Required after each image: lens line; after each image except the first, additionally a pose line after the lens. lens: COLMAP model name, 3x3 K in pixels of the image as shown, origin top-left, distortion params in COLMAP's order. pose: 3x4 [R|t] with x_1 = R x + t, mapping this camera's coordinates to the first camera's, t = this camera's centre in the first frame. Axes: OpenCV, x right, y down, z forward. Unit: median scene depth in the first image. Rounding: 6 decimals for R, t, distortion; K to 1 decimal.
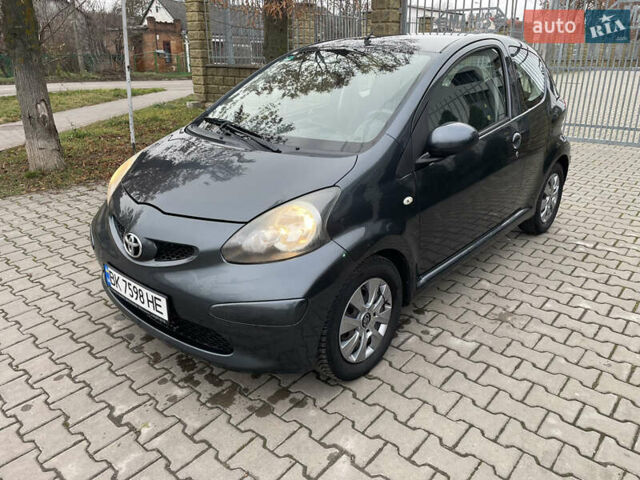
lens RADIAL K [[475.1, 0, 321.4], [0, 475.1, 241.2], [0, 0, 1]] dist [0.092646, -0.111426]
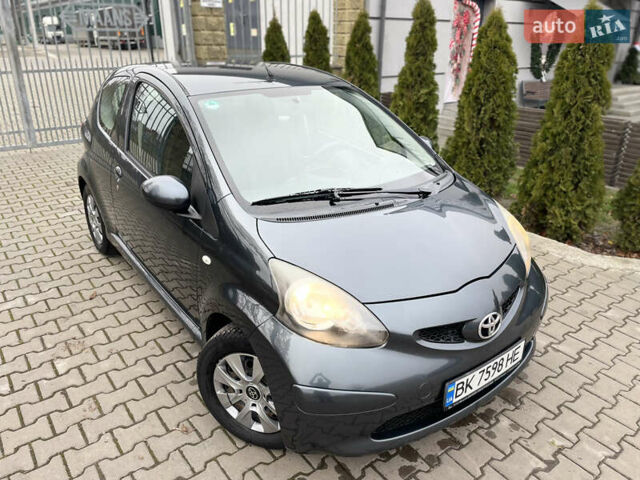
lens RADIAL K [[486.2, 0, 319.2], [0, 486.2, 231.6], [0, 0, 1]] dist [0.093639, -0.120107]
pose [[0.196782, -0.360918, 0.911600, -1.158085], [0.330900, 0.899674, 0.284767, -0.492771], [-0.922921, 0.245611, 0.296467, 0.893111]]
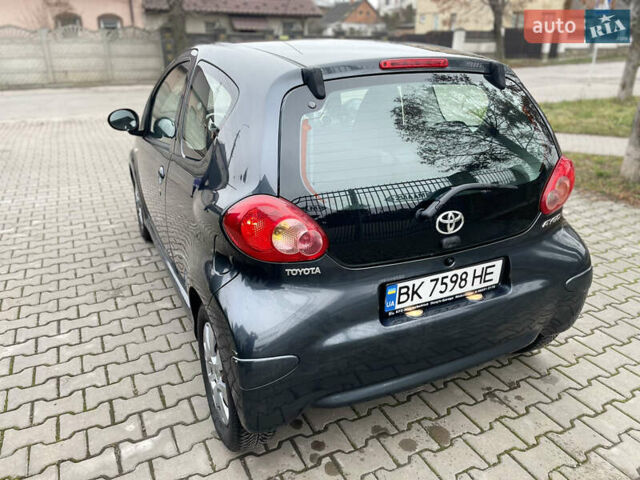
lens RADIAL K [[486.2, 0, 319.2], [0, 486.2, 231.6], [0, 0, 1]] dist [0.093639, -0.120107]
pose [[-0.389703, 0.331187, -0.859329, 1.359778], [-0.339678, 0.815619, 0.468384, -0.788596], [0.856008, 0.474426, -0.205352, 1.878819]]
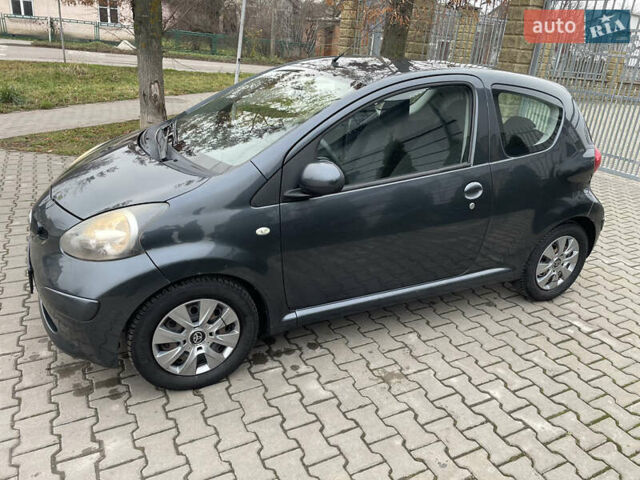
lens RADIAL K [[475.1, 0, 321.4], [0, 475.1, 241.2], [0, 0, 1]] dist [0.092646, -0.111426]
pose [[0.925376, 0.213526, -0.313186, 0.579963], [-0.210924, 0.976574, 0.042595, -0.126428], [0.314944, 0.026642, 0.948736, 0.102497]]
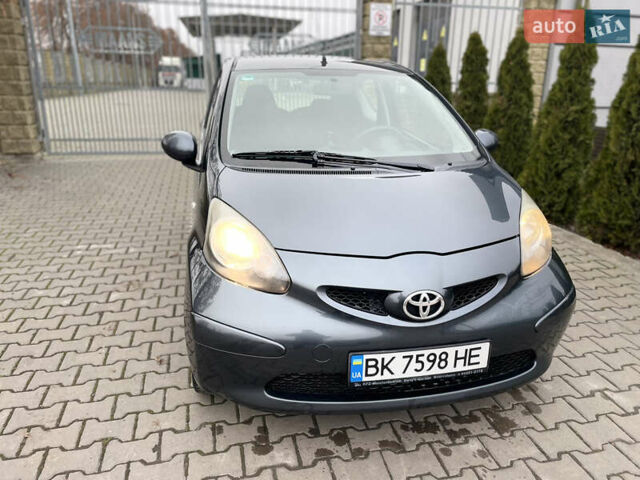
lens RADIAL K [[475.1, 0, 321.4], [0, 475.1, 241.2], [0, 0, 1]] dist [0.092646, -0.111426]
pose [[0.585005, -0.247575, 0.772318, -0.993974], [0.270453, 0.957313, 0.102017, -0.205006], [-0.764607, 0.149195, 0.626991, 0.561672]]
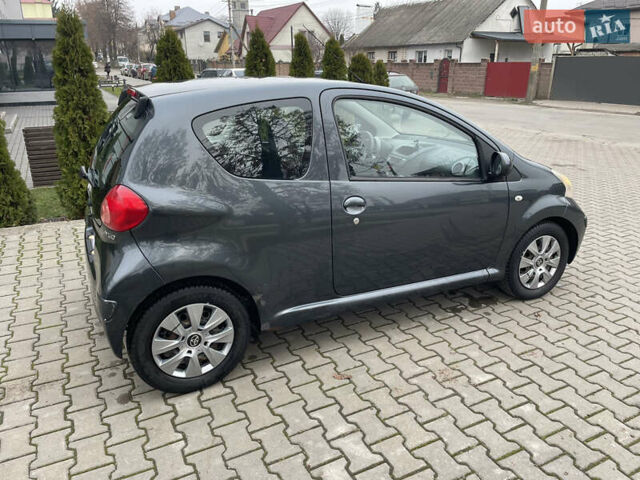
lens RADIAL K [[475.1, 0, 321.4], [0, 475.1, 241.2], [0, 0, 1]] dist [0.092646, -0.111426]
pose [[-0.926647, -0.118266, 0.356847, -0.341620], [0.145657, 0.762132, 0.630823, -1.082757], [-0.346569, 0.636528, -0.689001, 2.581053]]
